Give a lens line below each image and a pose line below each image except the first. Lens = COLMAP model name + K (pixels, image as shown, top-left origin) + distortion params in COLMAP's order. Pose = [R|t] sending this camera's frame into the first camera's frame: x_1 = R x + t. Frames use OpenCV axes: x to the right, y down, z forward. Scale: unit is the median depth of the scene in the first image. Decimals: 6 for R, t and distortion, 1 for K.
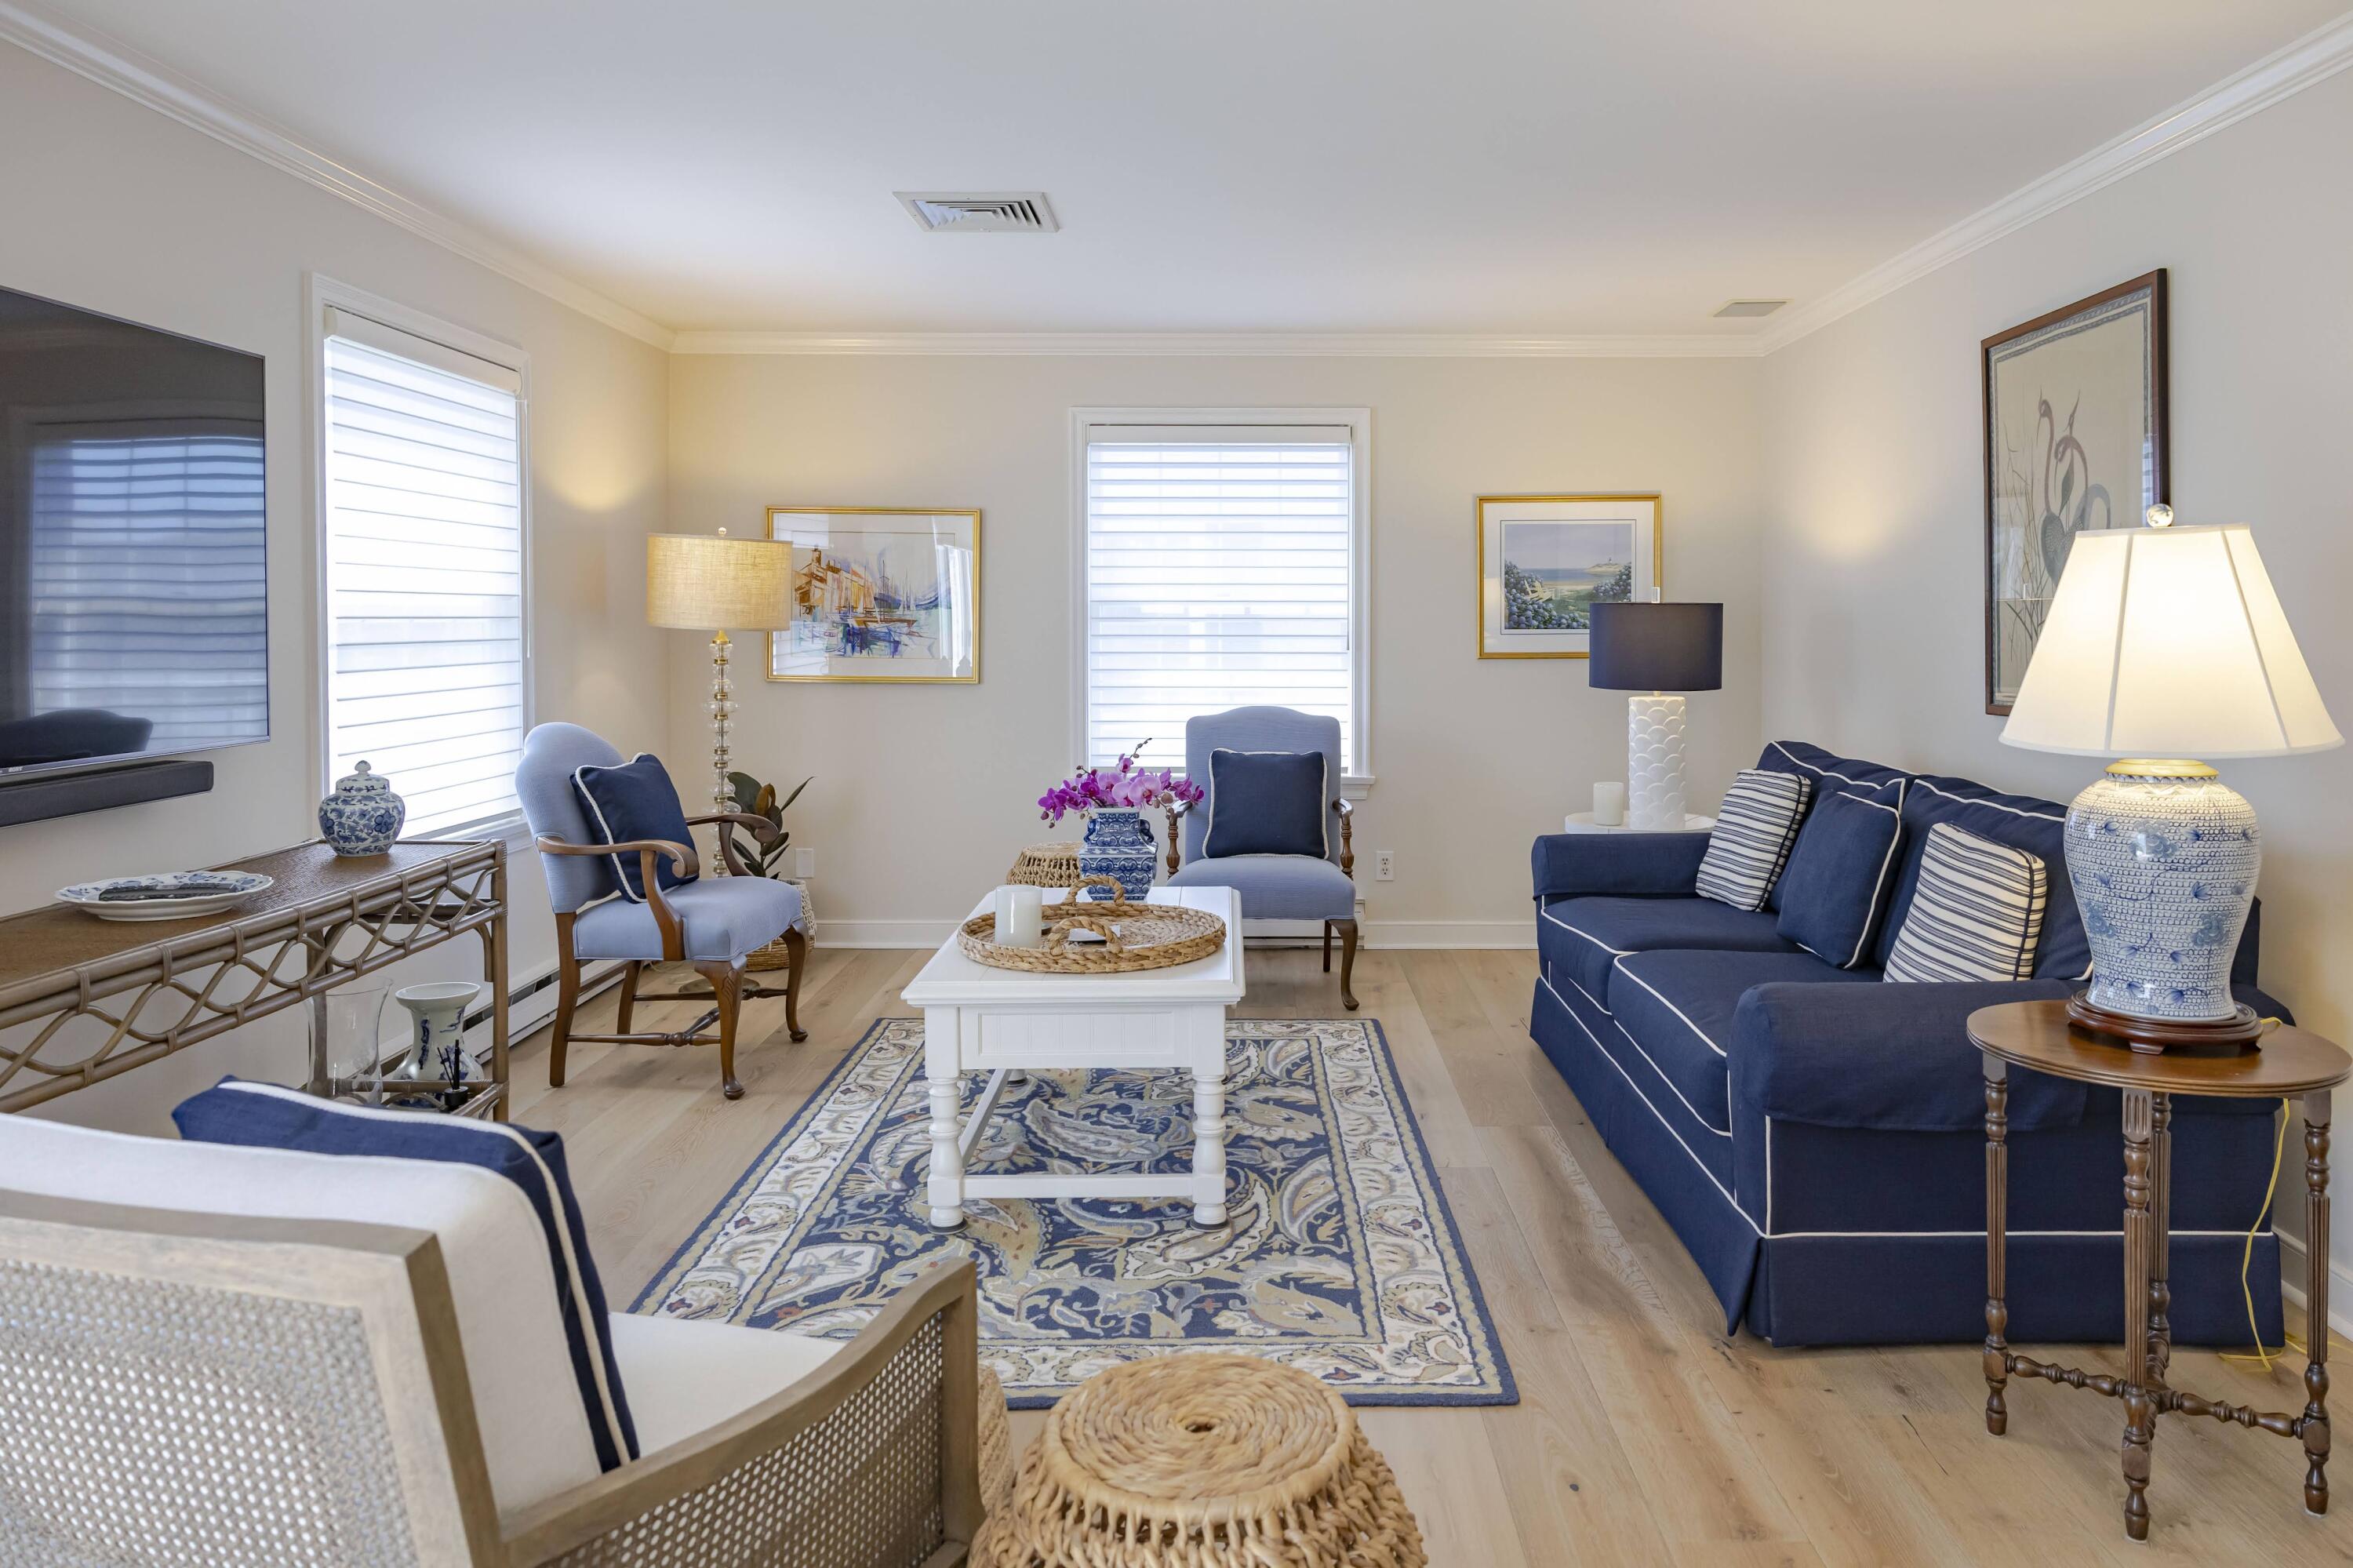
lens RADIAL K [[1594.7, 0, 1232.1], [0, 1594.7, 675.7], [0, 0, 1]] dist [-0.003239, 0.000646]
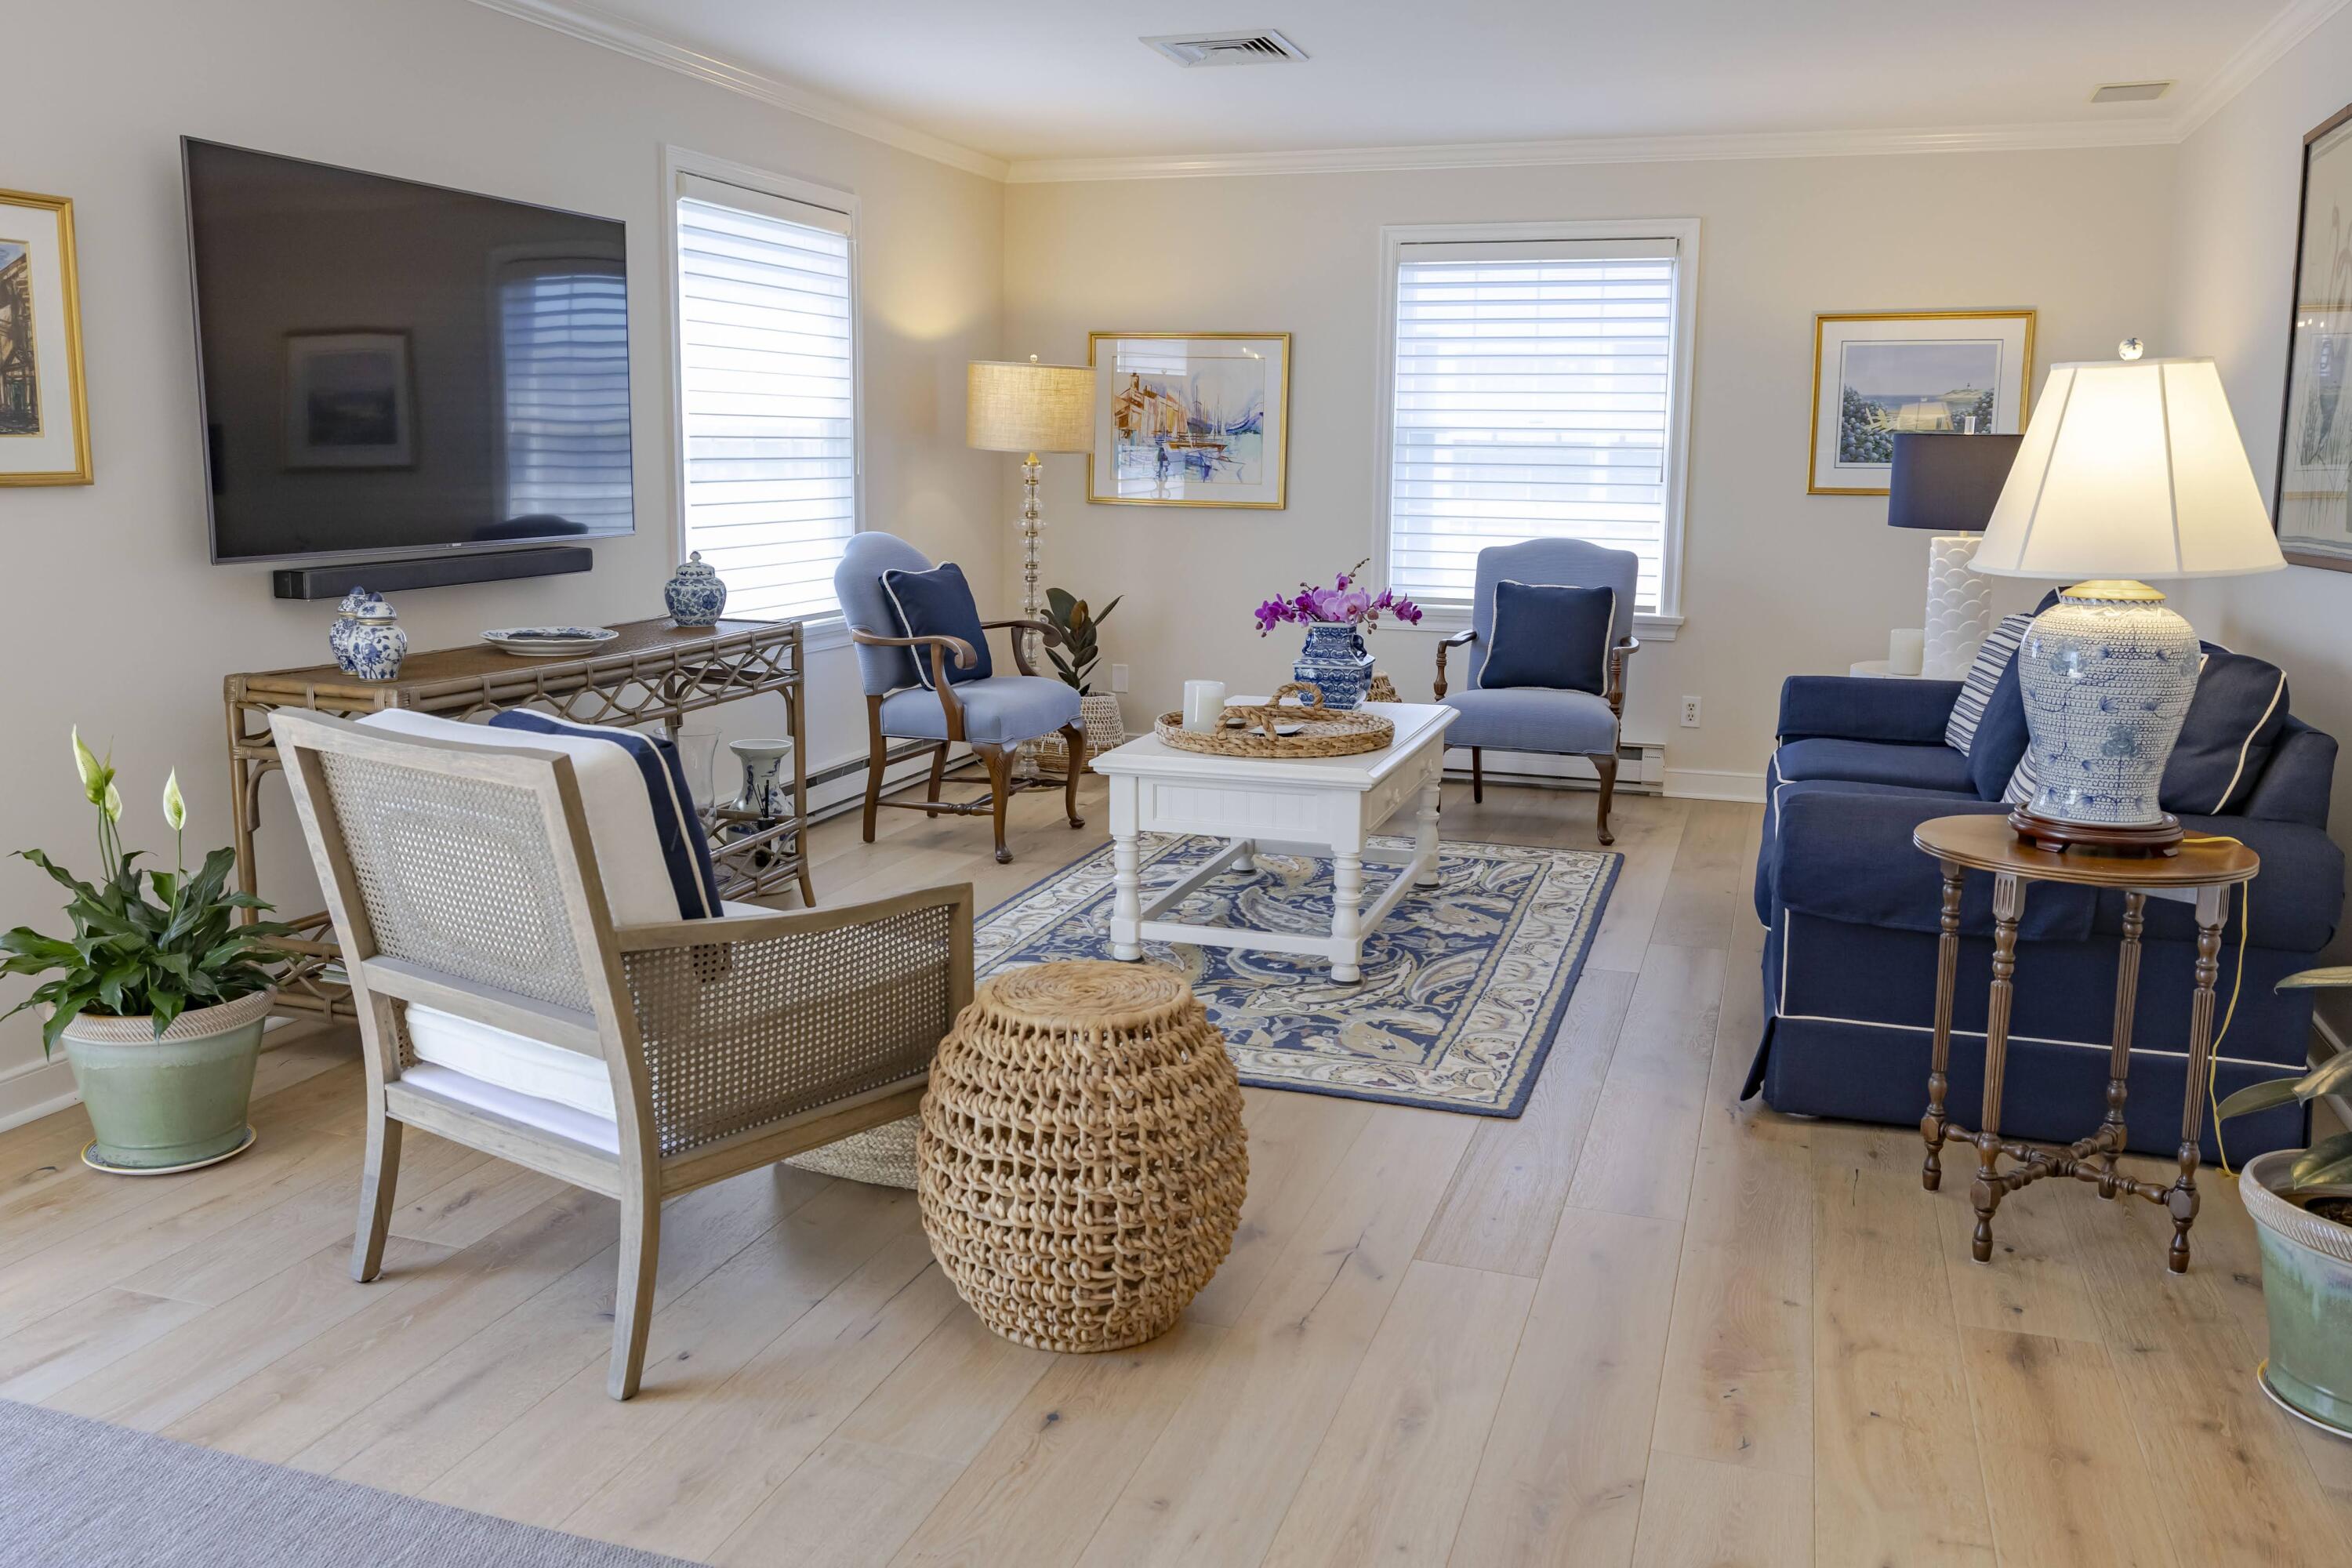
lens RADIAL K [[1820.1, 0, 1133.7], [0, 1820.1, 783.8], [0, 0, 1]] dist [-0.029525, 0.026805]
pose [[0.943497, 0.069748, -0.323958, 0.184171], [-0.021887, 0.988580, 0.149098, 0.009482], [0.330657, -0.133584, 0.934249, -0.177679]]
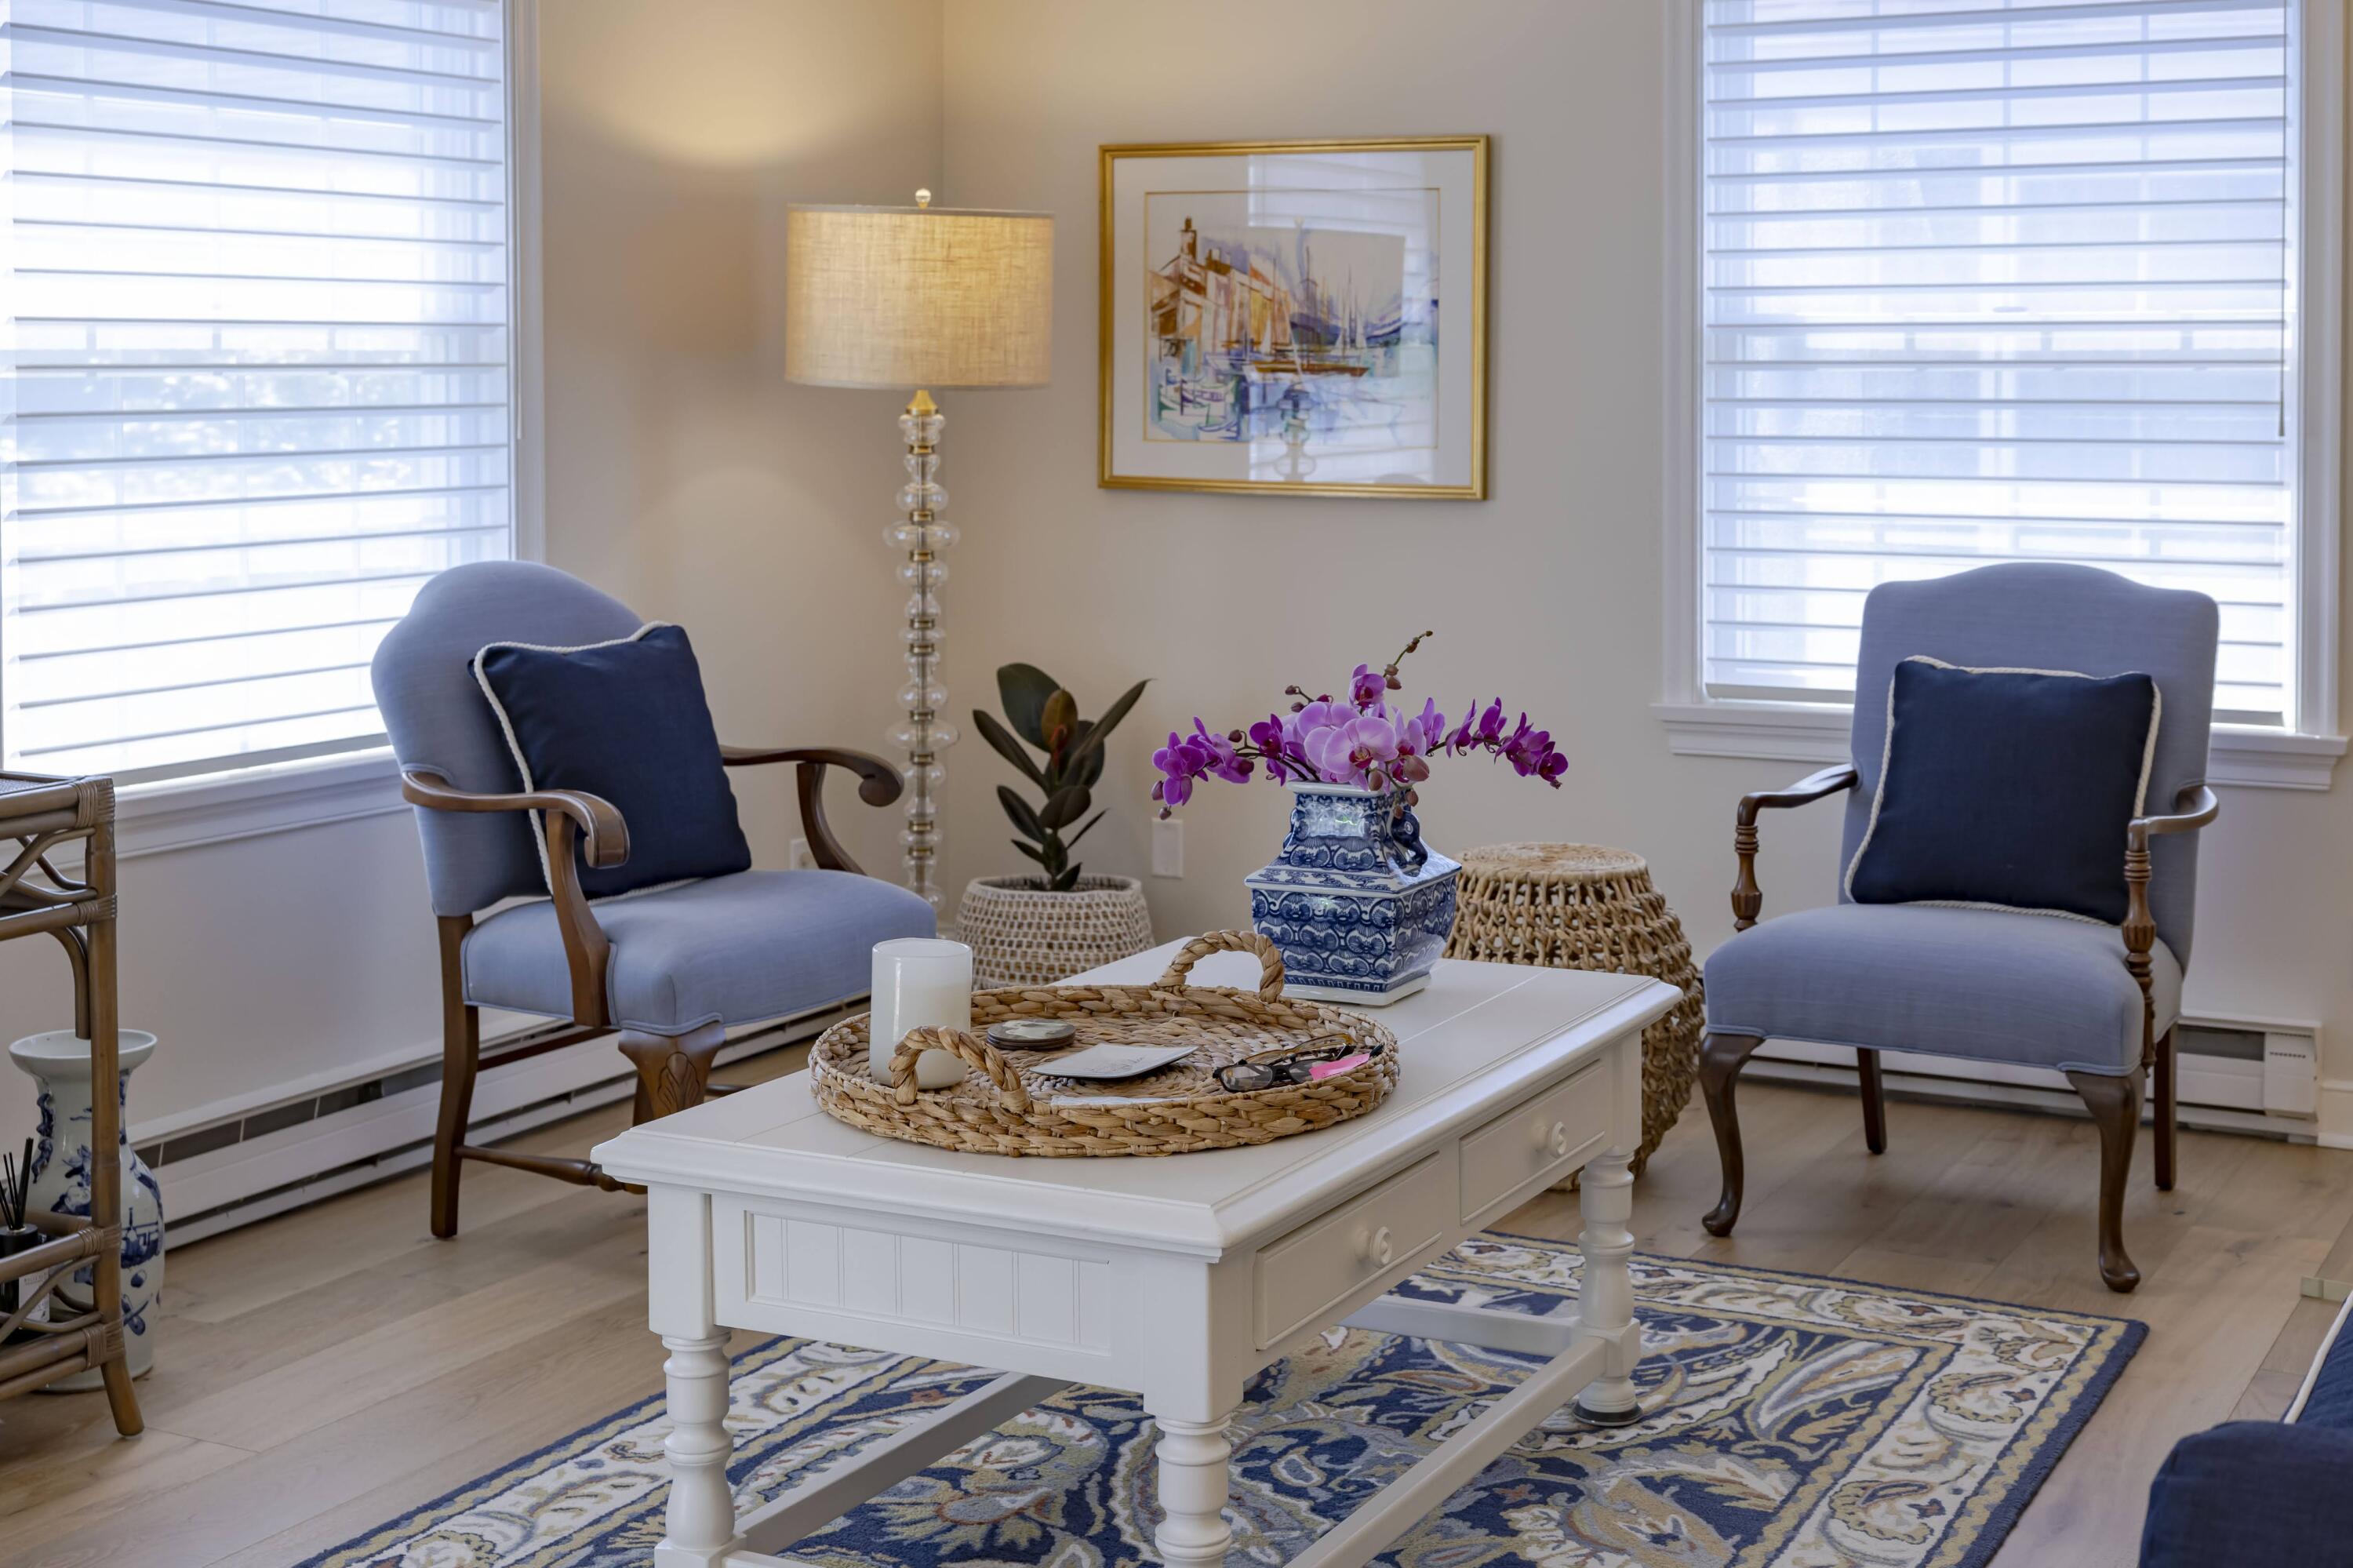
lens RADIAL K [[3083.5, 0, 1204.0], [0, 3083.5, 521.0], [0, 0, 1]] dist [0.001713, 0.000000]
pose [[0.883838, 0.020601, -0.467338, 0.269749], [-0.013439, 0.999736, 0.018654, -0.006588], [0.467599, -0.010207, 0.883882, 0.187694]]
